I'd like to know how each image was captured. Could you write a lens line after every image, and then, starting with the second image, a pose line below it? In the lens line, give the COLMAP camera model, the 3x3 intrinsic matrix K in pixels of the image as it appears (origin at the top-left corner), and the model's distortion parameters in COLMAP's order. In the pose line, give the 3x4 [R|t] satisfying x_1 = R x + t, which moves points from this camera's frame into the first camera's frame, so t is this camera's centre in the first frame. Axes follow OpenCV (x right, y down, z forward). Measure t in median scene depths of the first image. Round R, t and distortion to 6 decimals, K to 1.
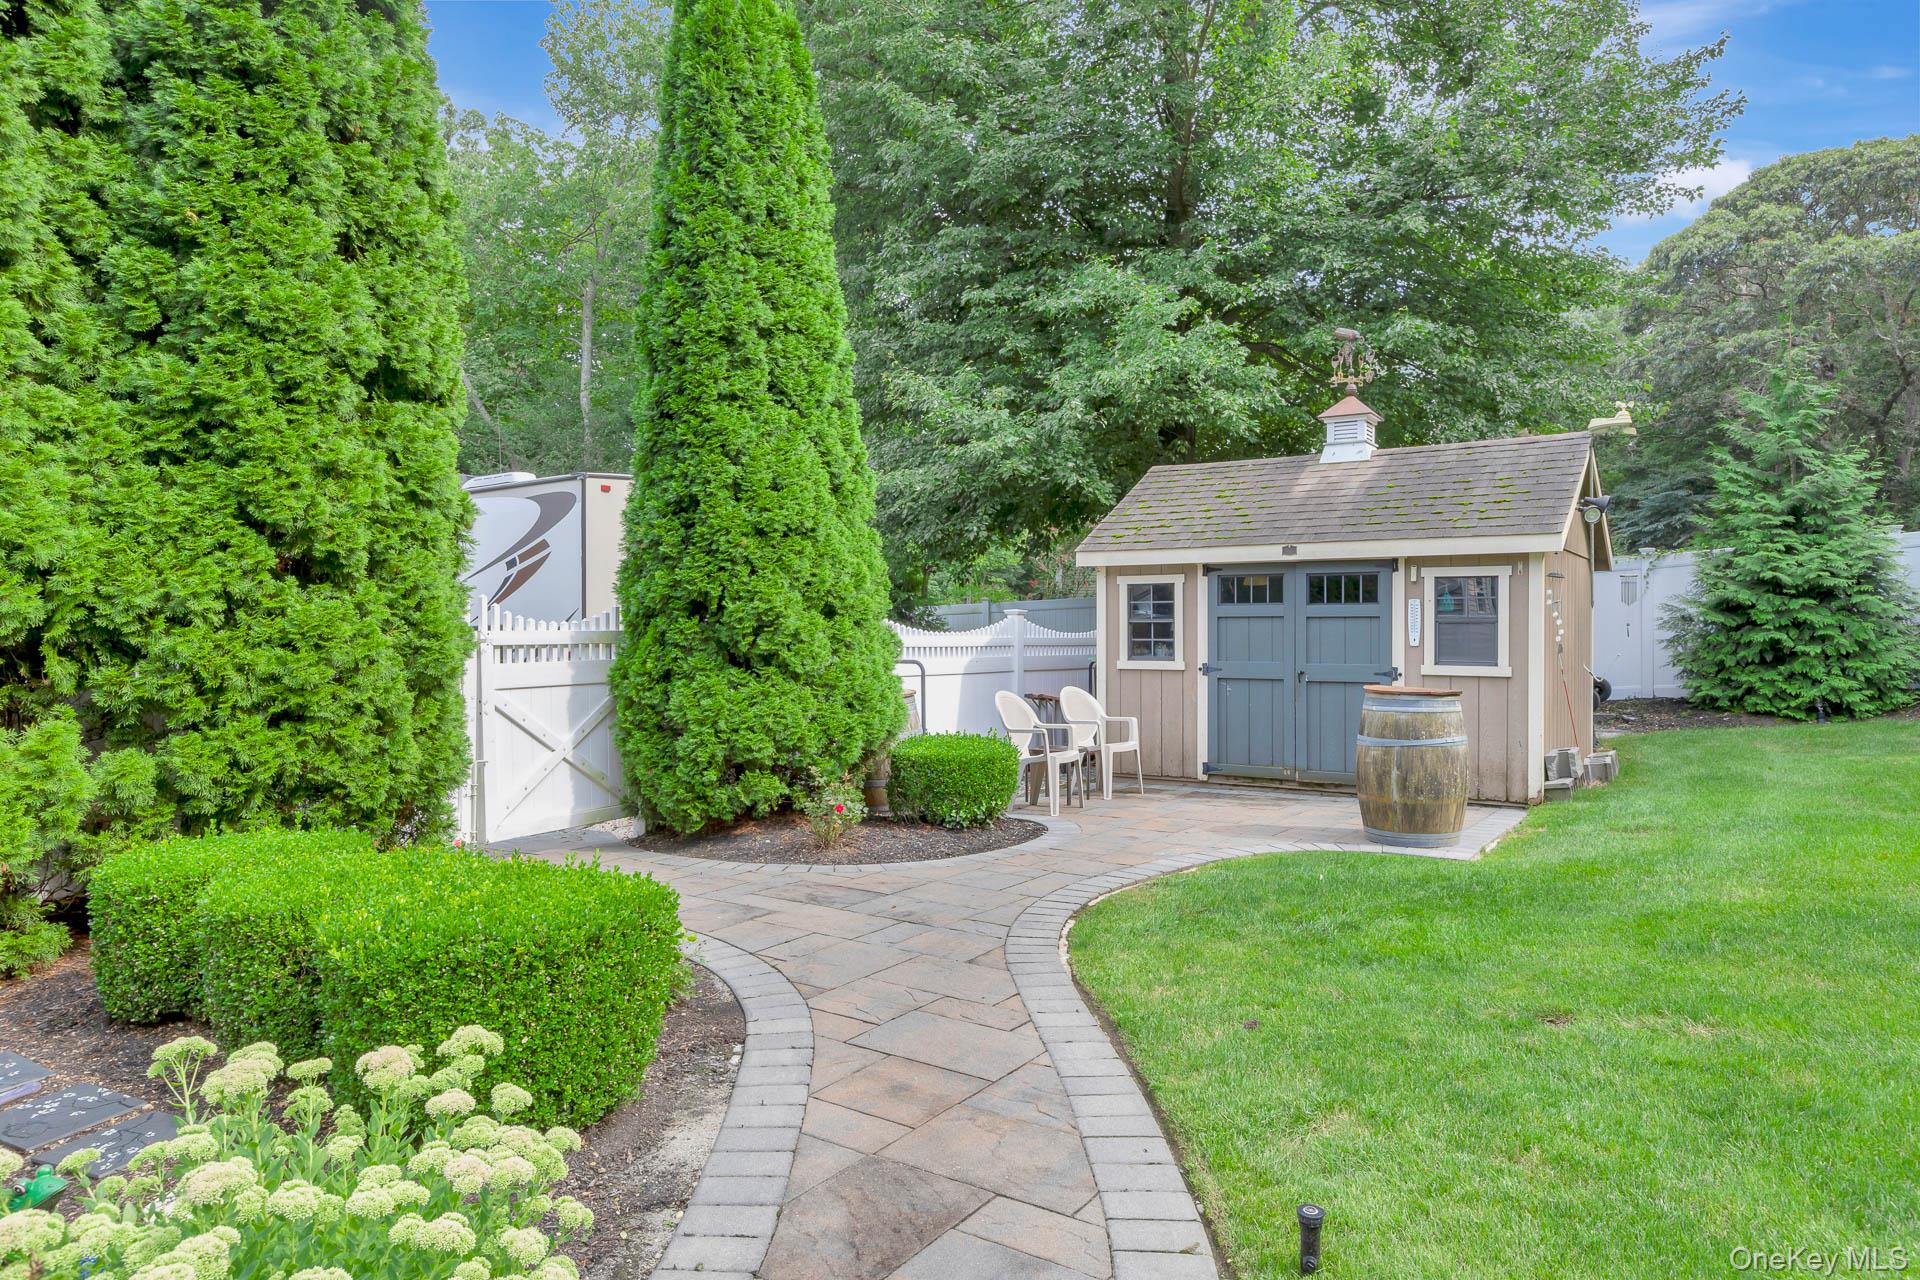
lens RADIAL K [[1213.8, 0, 971.5], [0, 1213.8, 639.5], [0, 0, 1]] dist [0.000628, -0.000419]
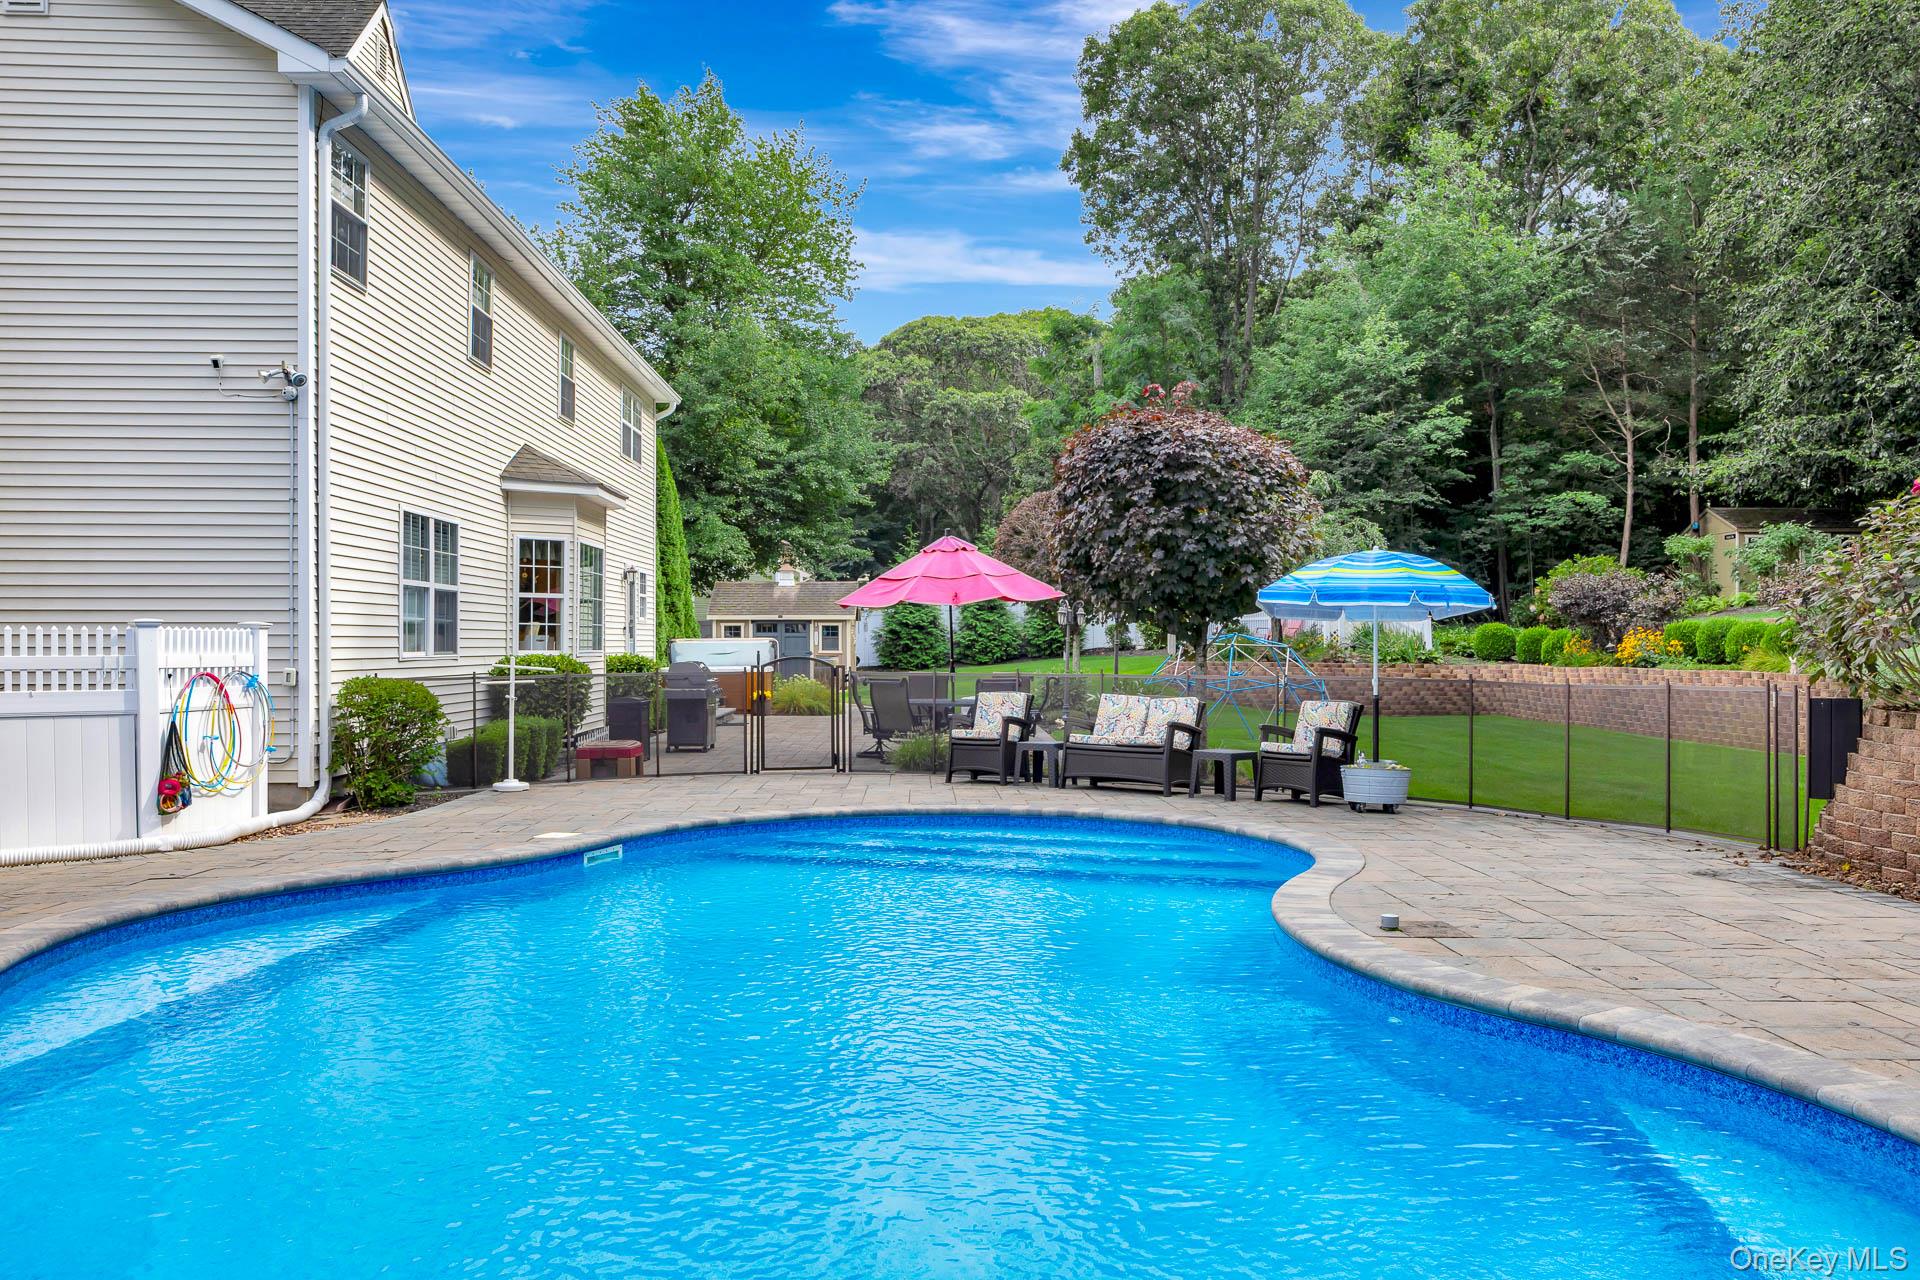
lens RADIAL K [[1466.9, 0, 960.0], [0, 1466.9, 640.0], [0, 0, 1]] dist [0.012917, -0.008506]
pose [[0.823996, -0.002700, 0.566590, -1.271152], [0.007840, 0.999947, -0.006637, 0.016816], [-0.566542, 0.009911, 0.823973, -2.043903]]
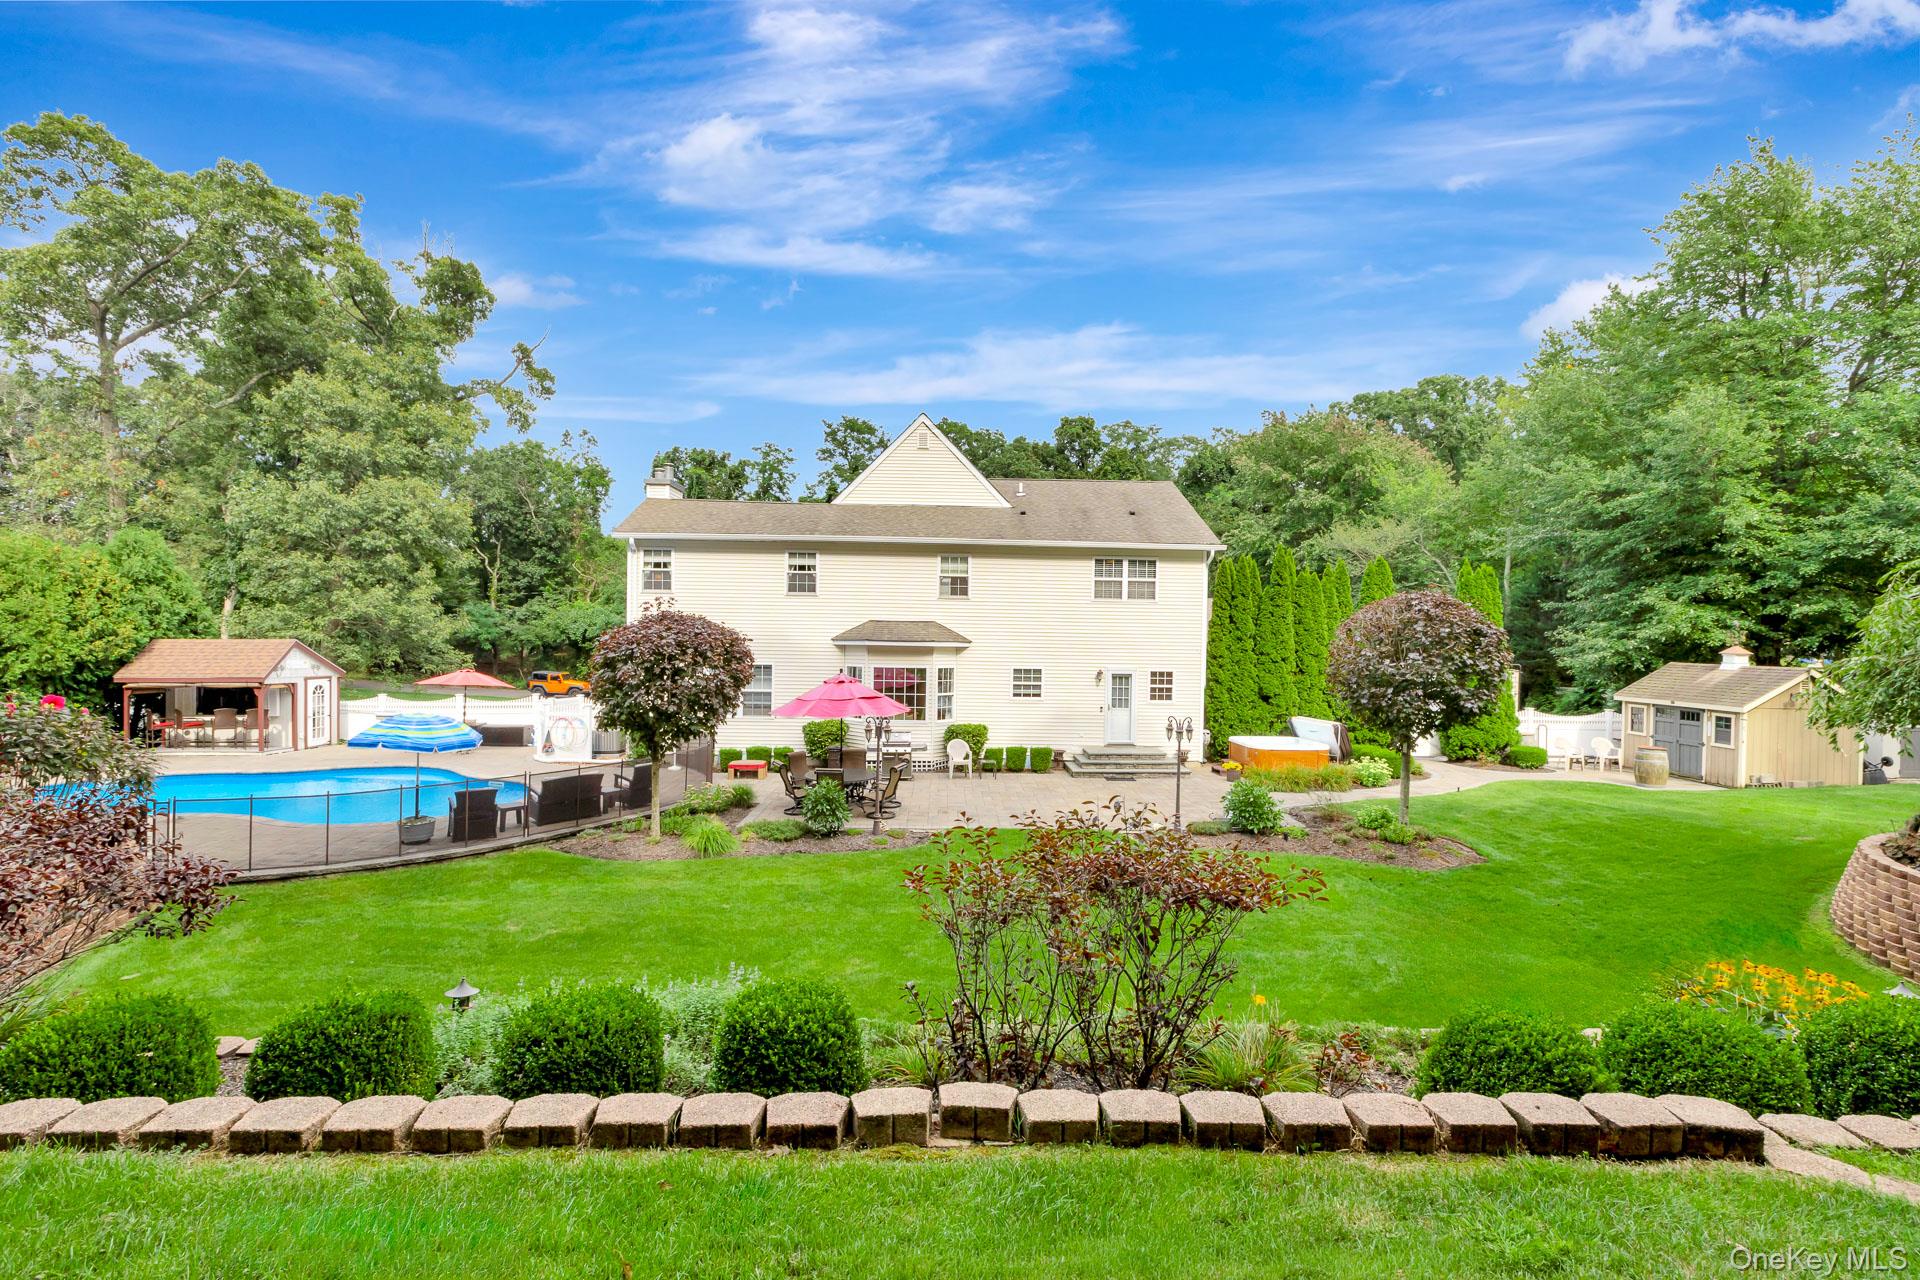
lens RADIAL K [[849.5, 0, 967.6], [0, 849.5, 645.1], [0, 0, 1]] dist [0.000537, 0.001185]
pose [[0.575879, 0.018884, -0.817317, 0.811616], [-0.022129, 0.999727, 0.007506, -0.158816], [0.817236, 0.013764, 0.576139, -1.449802]]
